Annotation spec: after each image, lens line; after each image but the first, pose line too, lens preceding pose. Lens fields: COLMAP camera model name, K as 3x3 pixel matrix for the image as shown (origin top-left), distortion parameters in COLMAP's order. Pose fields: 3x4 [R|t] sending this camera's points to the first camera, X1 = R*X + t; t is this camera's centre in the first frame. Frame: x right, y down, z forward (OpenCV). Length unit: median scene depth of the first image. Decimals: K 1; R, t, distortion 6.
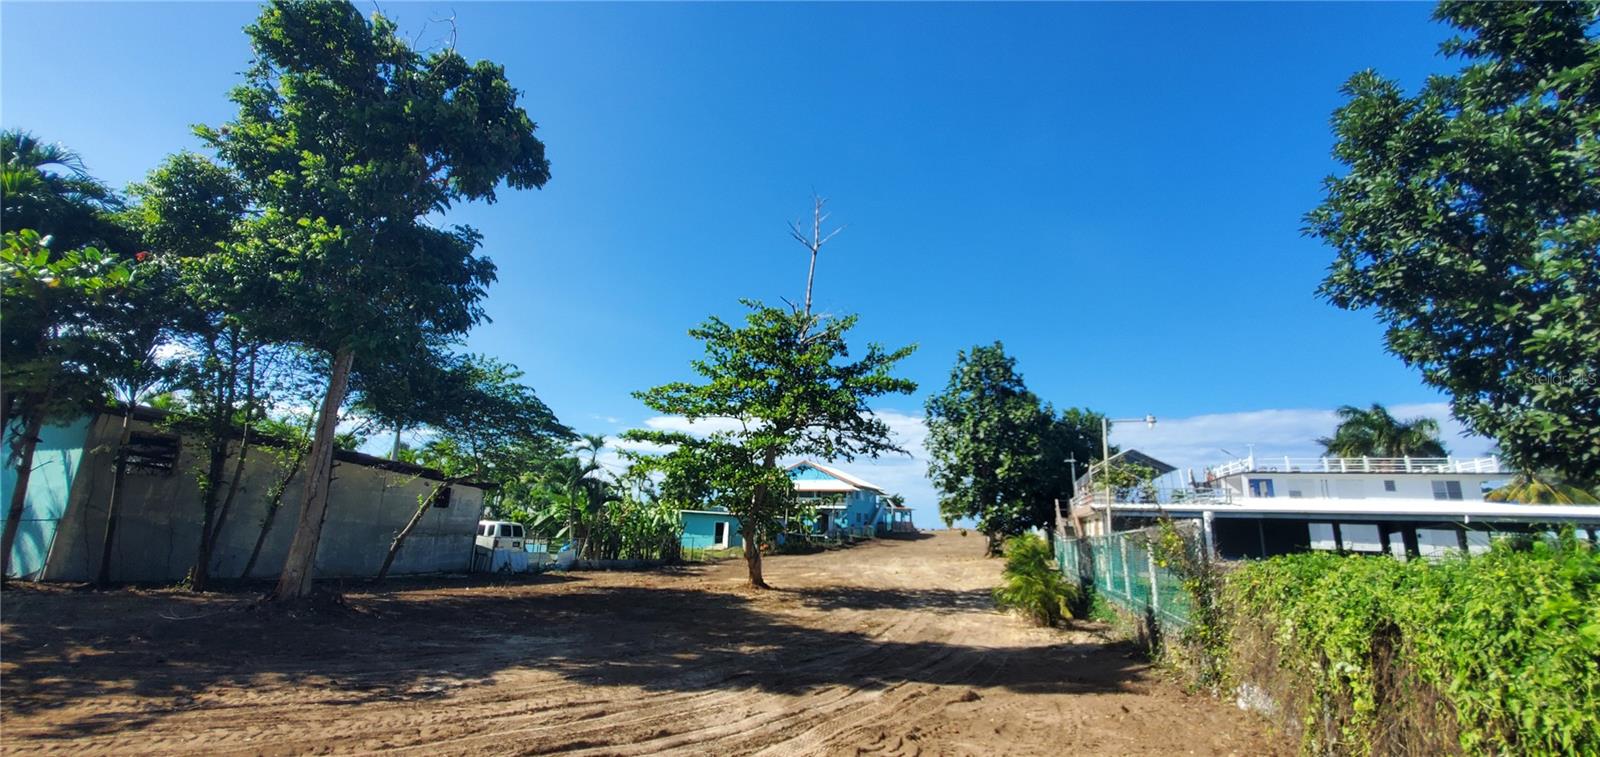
lens RADIAL K [[642.9, 0, 800.0], [0, 642.9, 378.5], [0, 0, 1]] dist [0.000367, 0.000011]
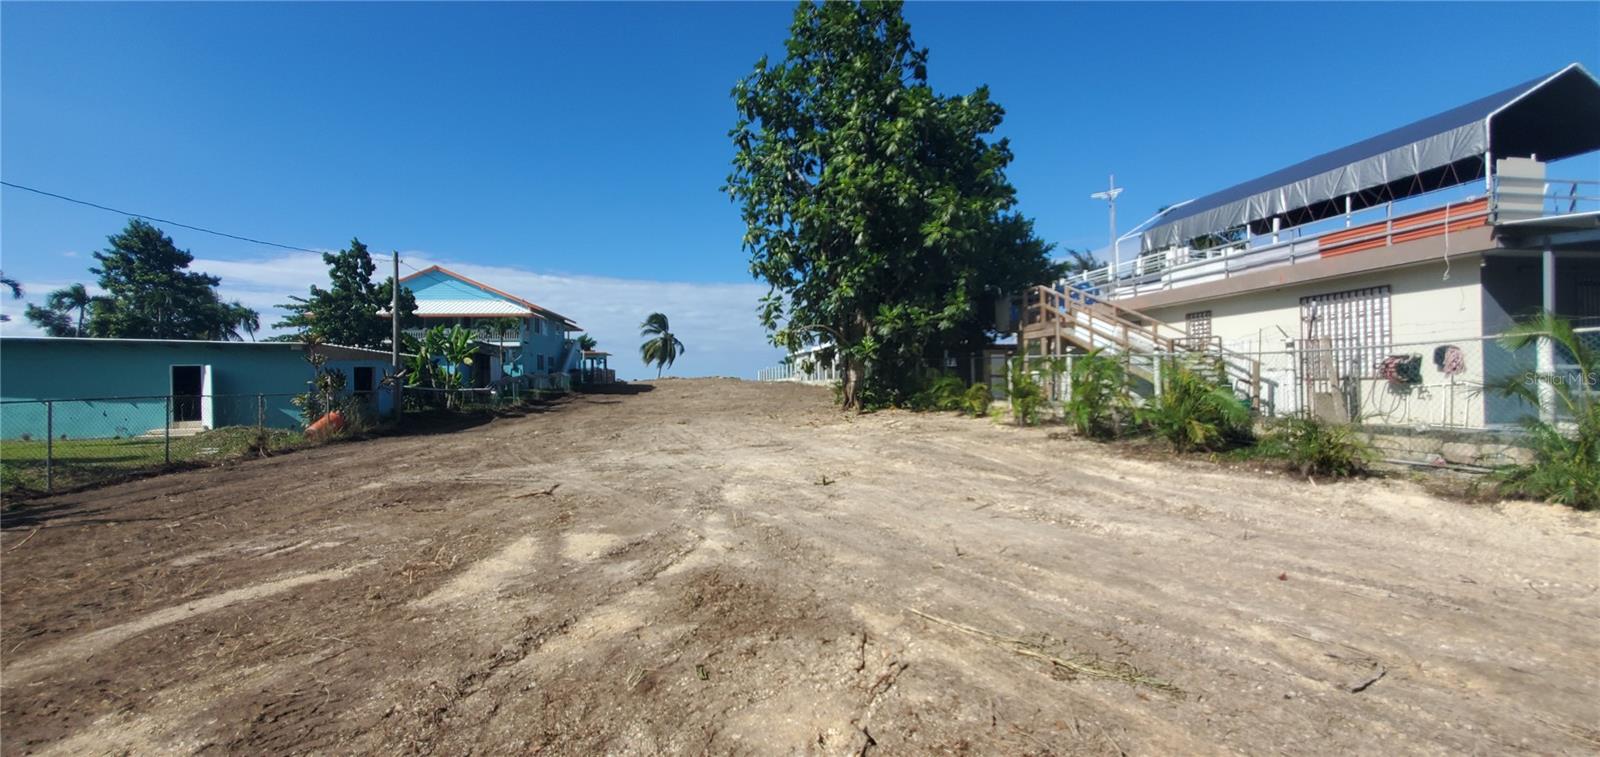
lens RADIAL K [[642.9, 0, 800.0], [0, 642.9, 378.5], [0, 0, 1]] dist [0.000367, 0.000011]
pose [[0.866013, -0.038344, 0.498549, -0.002224], [-0.071205, 0.977437, 0.198863, 0.113364], [-0.494925, -0.207717, 0.843743, 0.438418]]
